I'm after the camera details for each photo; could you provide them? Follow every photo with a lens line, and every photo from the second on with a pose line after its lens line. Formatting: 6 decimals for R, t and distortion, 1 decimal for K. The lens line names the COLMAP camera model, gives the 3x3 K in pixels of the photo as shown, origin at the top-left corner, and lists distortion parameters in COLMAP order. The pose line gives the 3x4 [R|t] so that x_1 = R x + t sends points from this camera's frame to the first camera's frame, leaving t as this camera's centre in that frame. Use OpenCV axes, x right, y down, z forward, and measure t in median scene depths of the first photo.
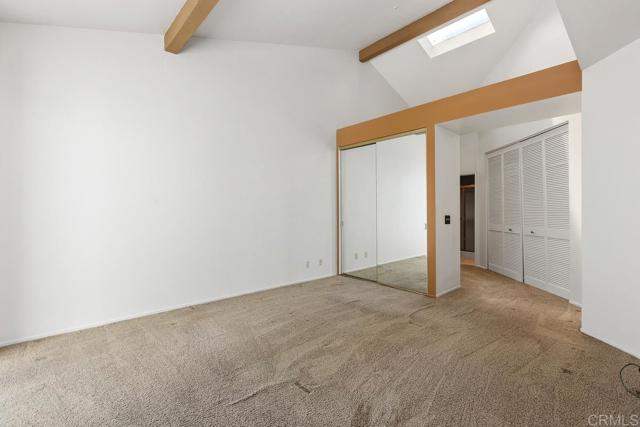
lens RADIAL K [[281.5, 0, 323.7], [0, 281.5, 209.1], [0, 0, 1]] dist [0.006679, -0.000035]
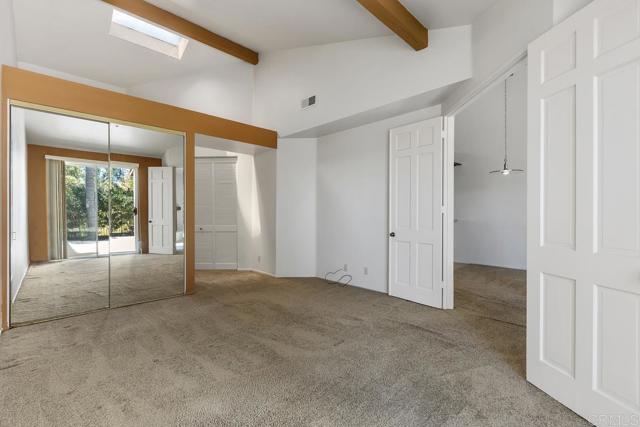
lens RADIAL K [[281.5, 0, 322.3], [0, 281.5, 215.3], [0, 0, 1]] dist [0.006679, -0.000035]
pose [[-0.023368, -0.002105, 0.999725, -0.752100], [-0.002482, 0.999995, 0.002047, 0.011929], [-0.999724, -0.002434, -0.023373, 0.581824]]
